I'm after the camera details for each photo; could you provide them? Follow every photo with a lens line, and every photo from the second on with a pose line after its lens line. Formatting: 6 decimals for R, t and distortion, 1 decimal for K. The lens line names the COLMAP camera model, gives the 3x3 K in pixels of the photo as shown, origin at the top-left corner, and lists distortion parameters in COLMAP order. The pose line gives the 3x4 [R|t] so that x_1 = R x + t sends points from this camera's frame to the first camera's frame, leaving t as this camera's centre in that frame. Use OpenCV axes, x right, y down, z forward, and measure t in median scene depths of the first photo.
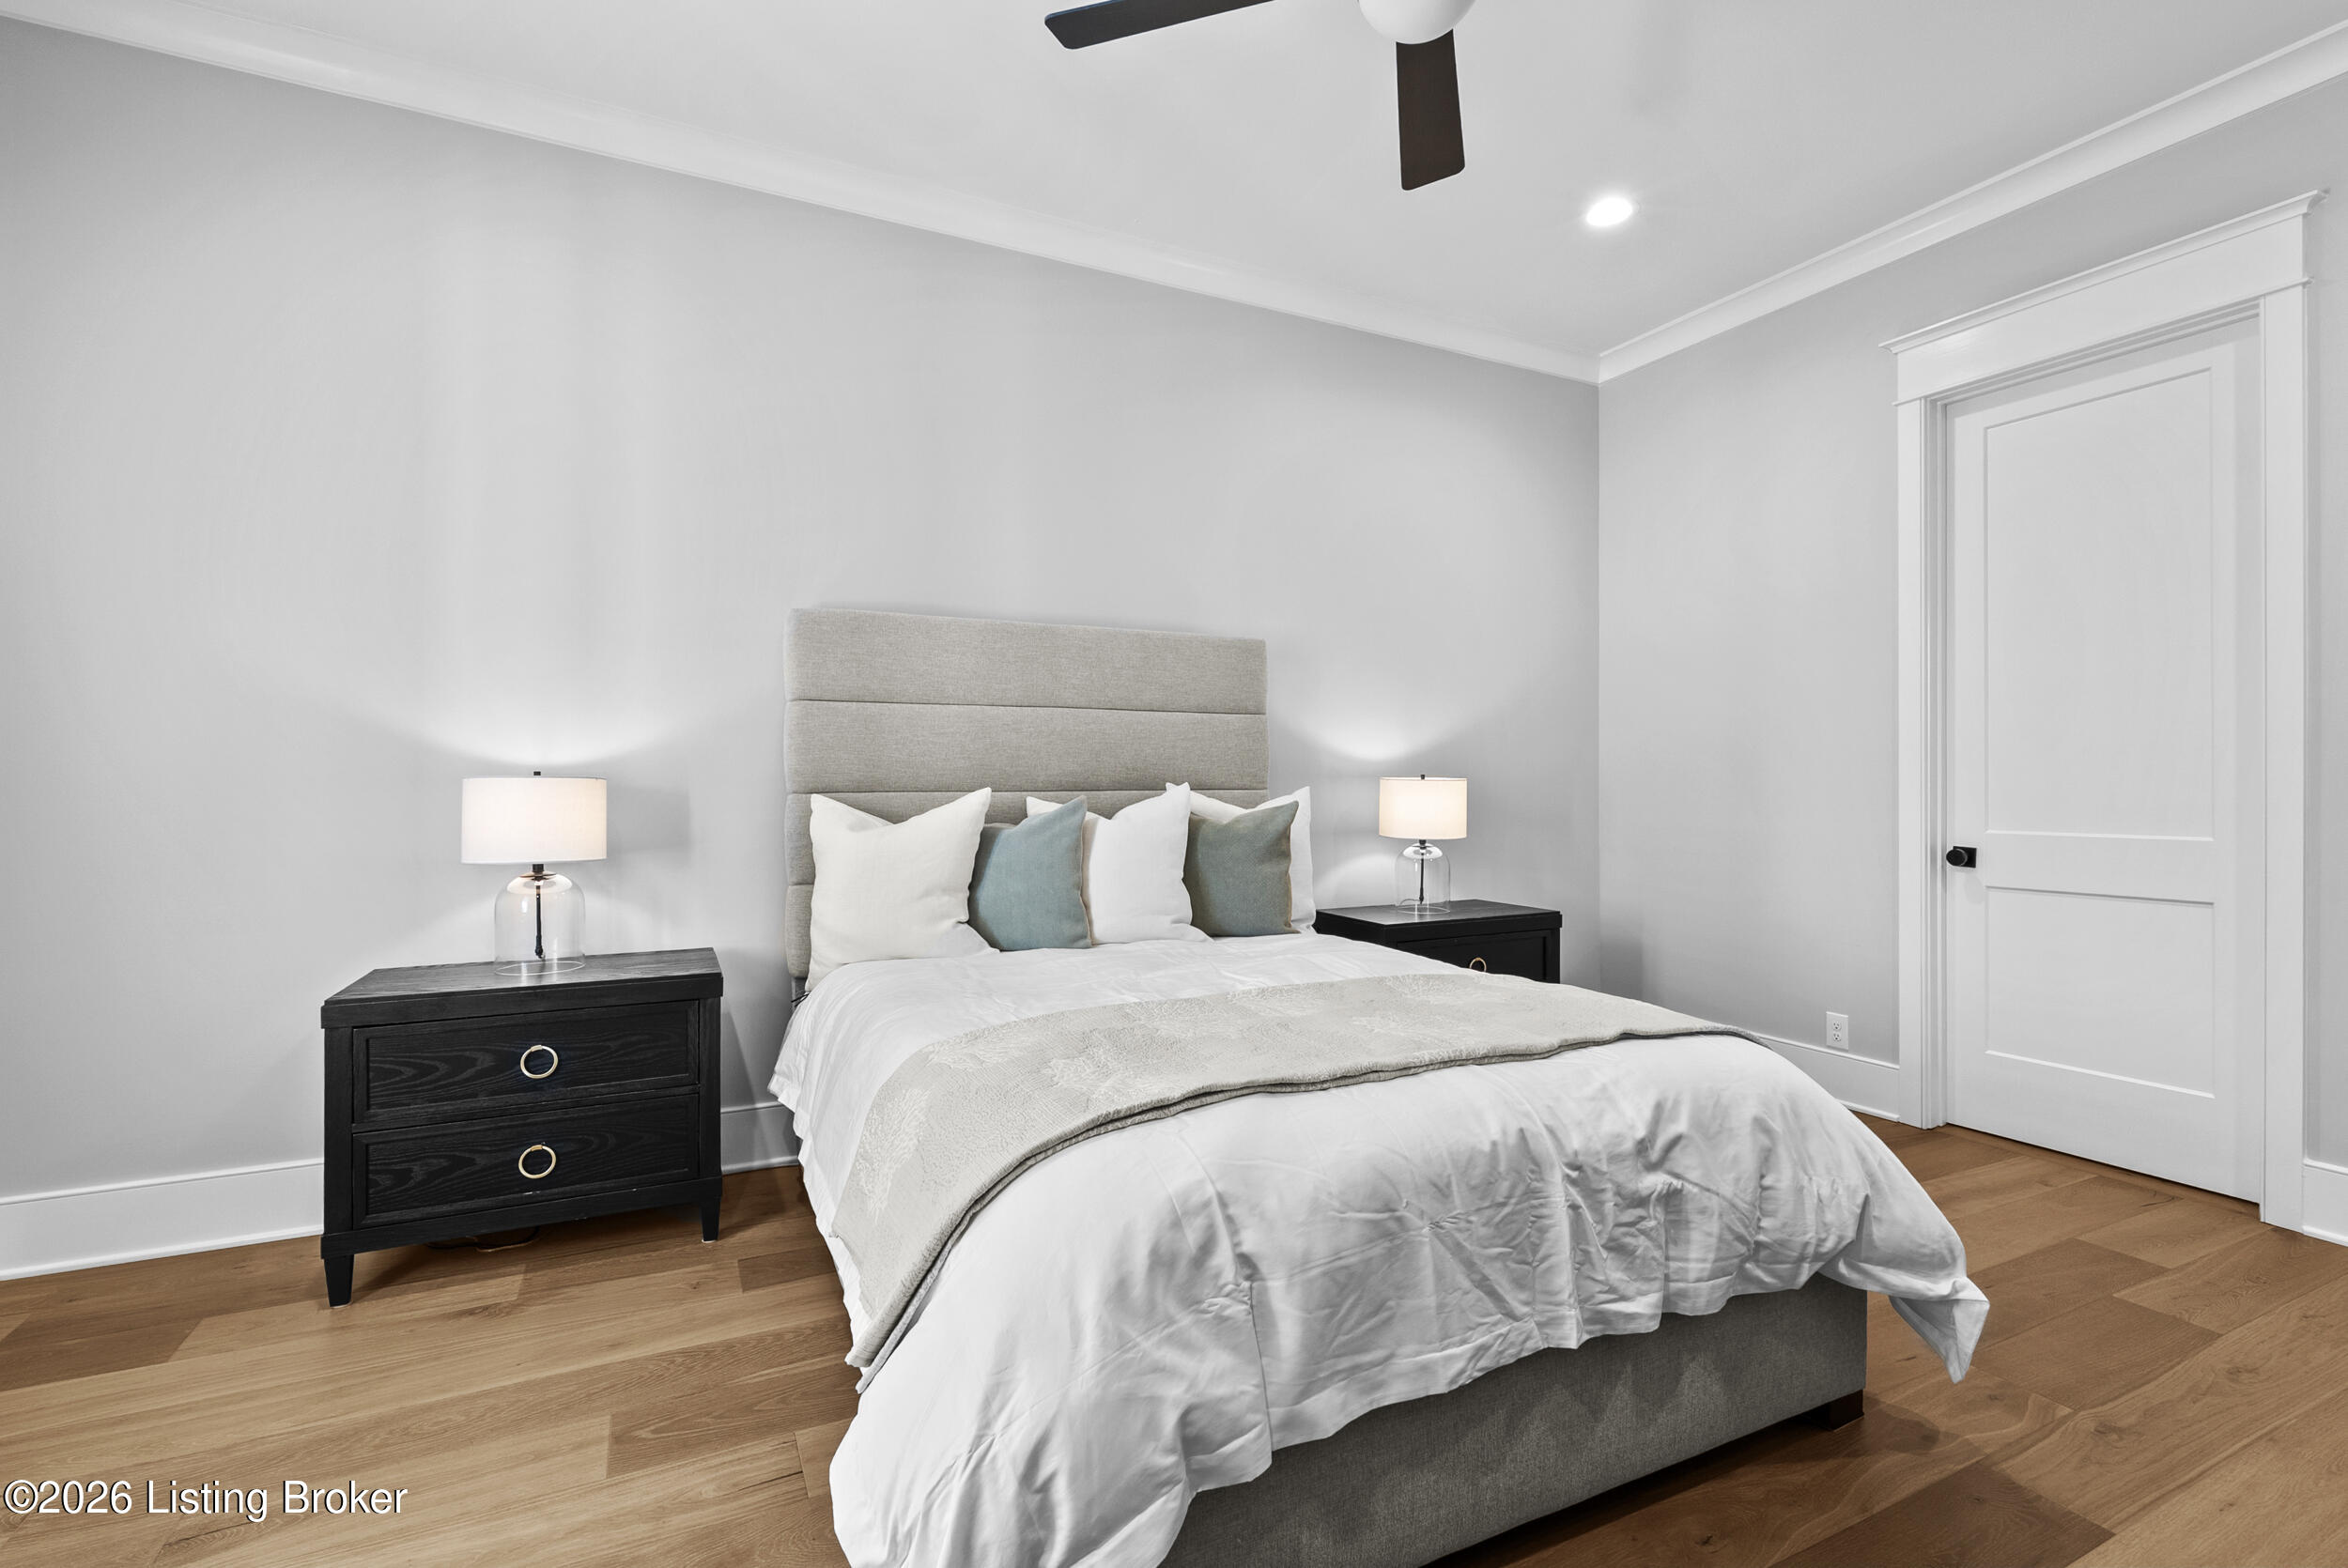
lens RADIAL K [[1078.4, 0, 1176.8], [0, 1078.4, 773.4], [0, 0, 1]] dist [0.001348, 0.000033]
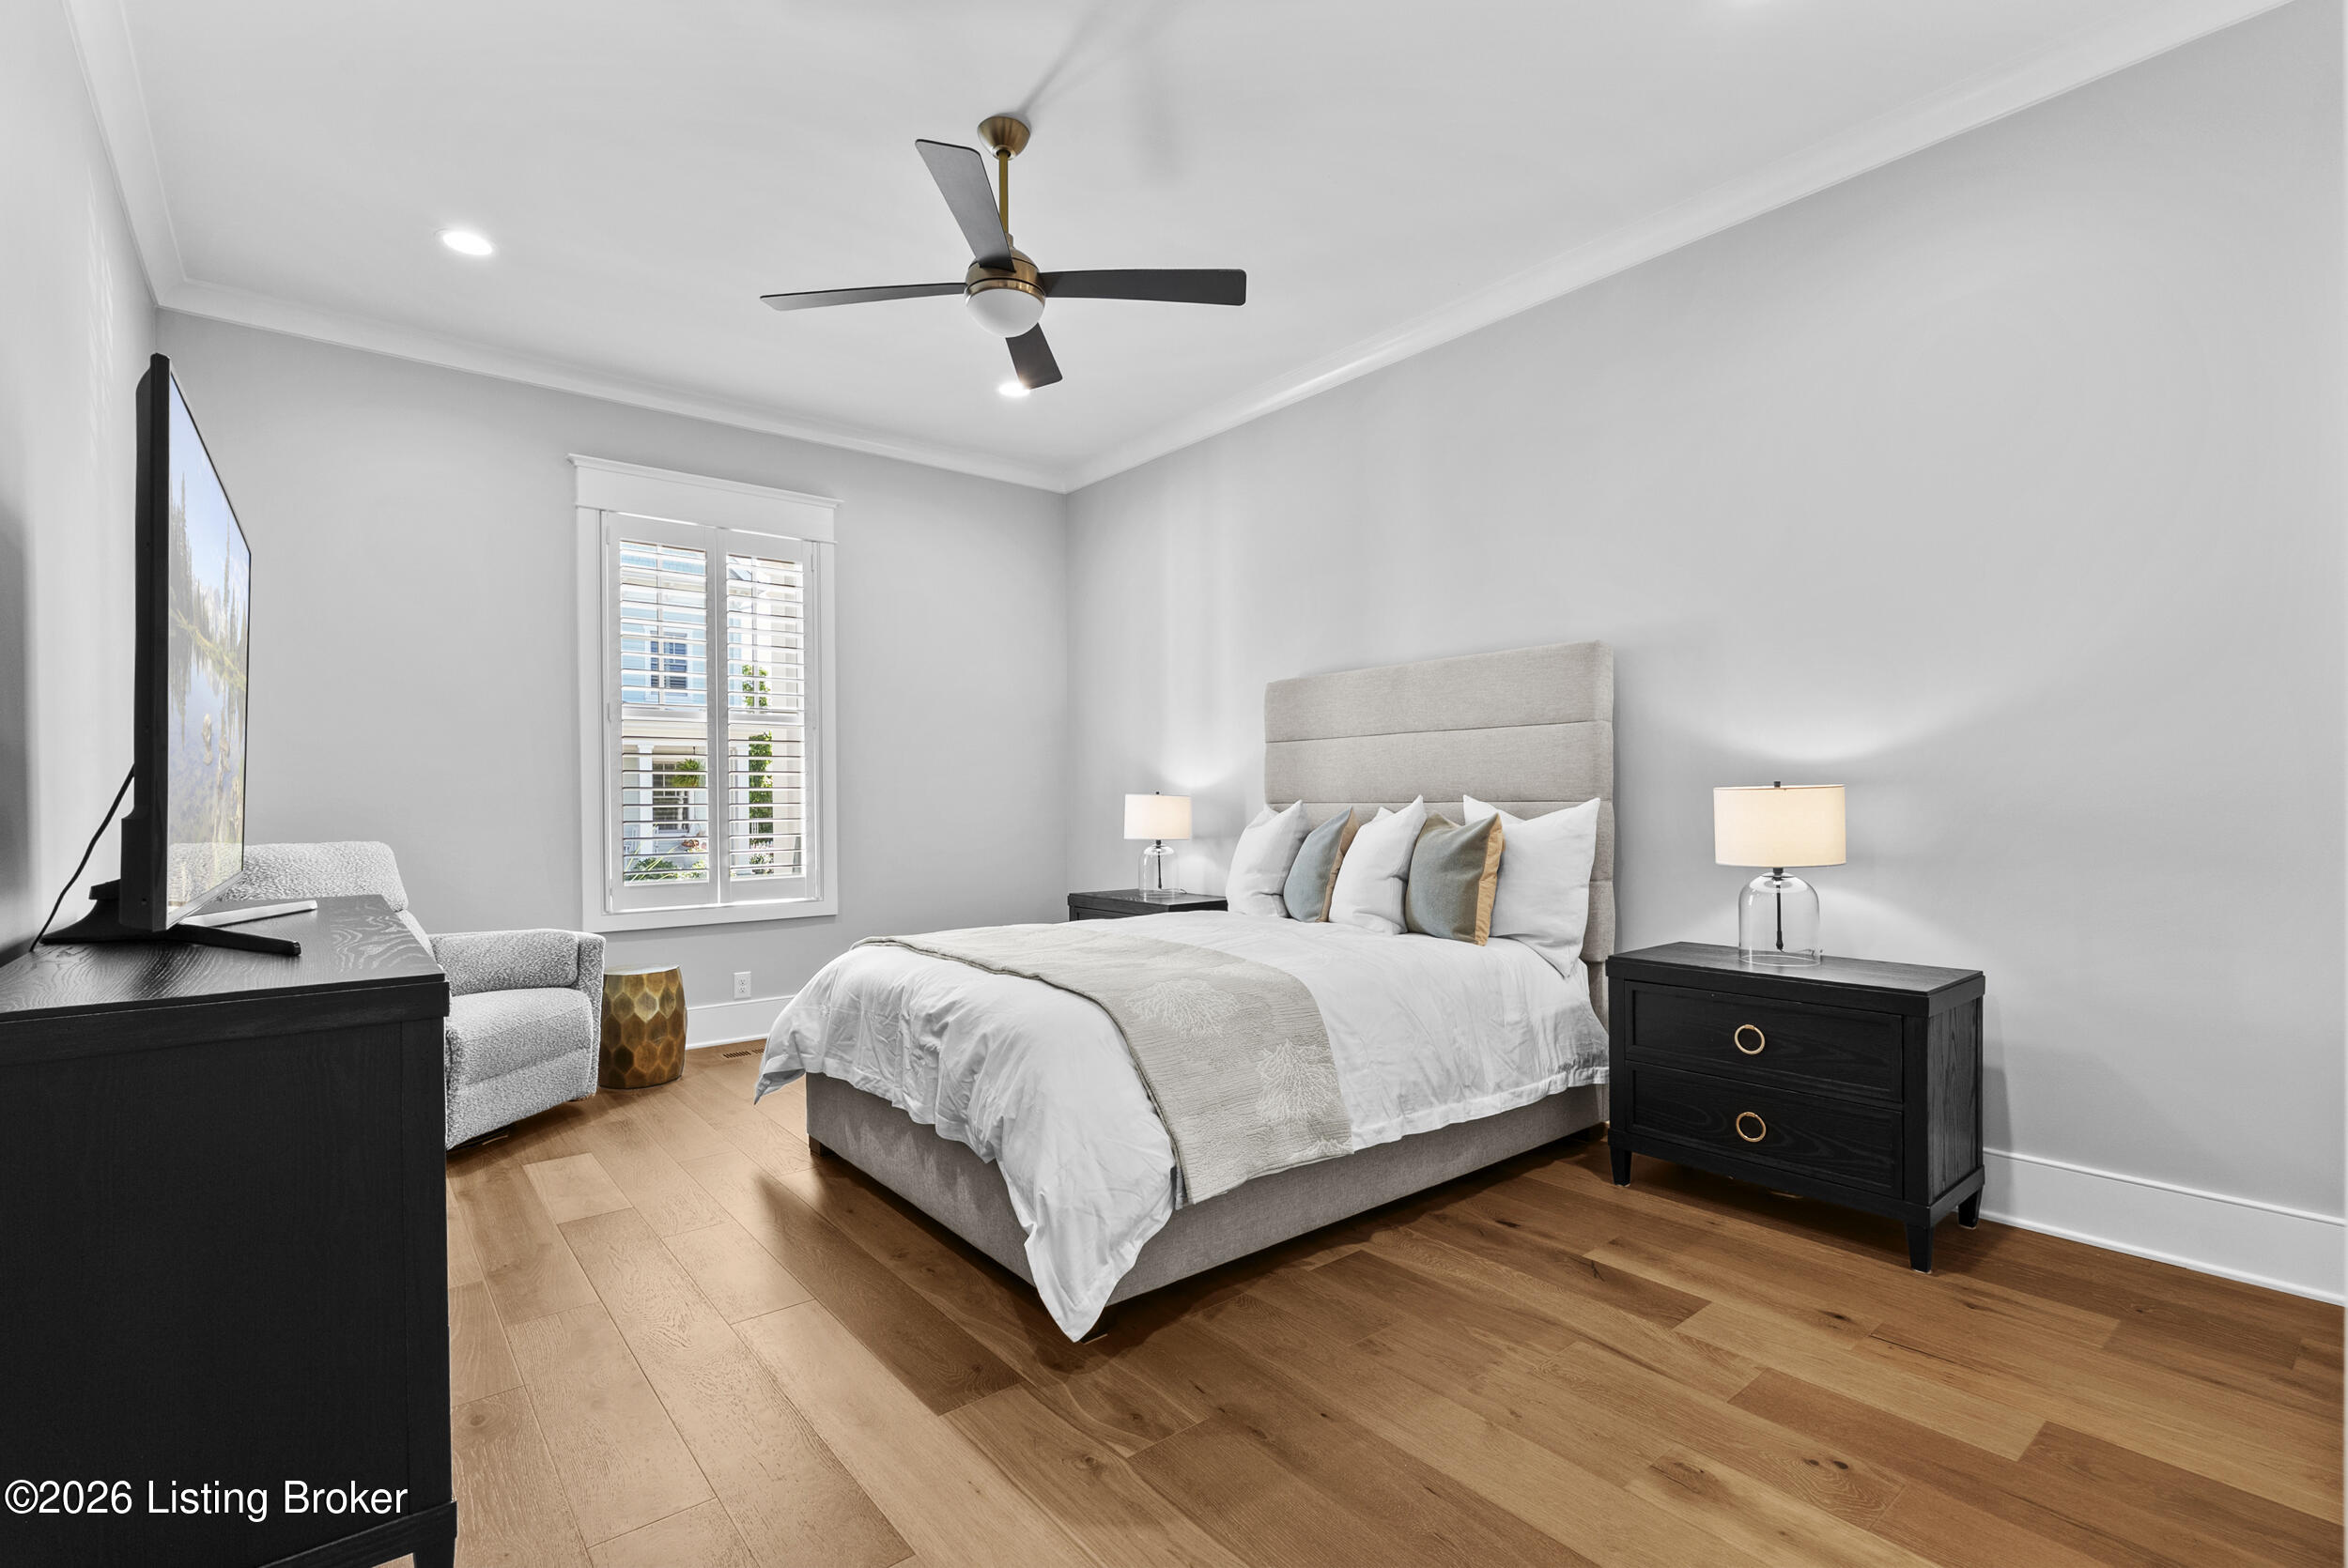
lens RADIAL K [[1056.7, 0, 1174.0], [0, 1056.7, 784.0], [0, 0, 1]] dist [-0.032657, 0.000032]
pose [[0.220770, -0.012159, -0.975250, 0.936287], [0.012954, 0.999871, -0.009533, 0.003772], [0.975240, -0.010528, 0.220899, 0.454059]]
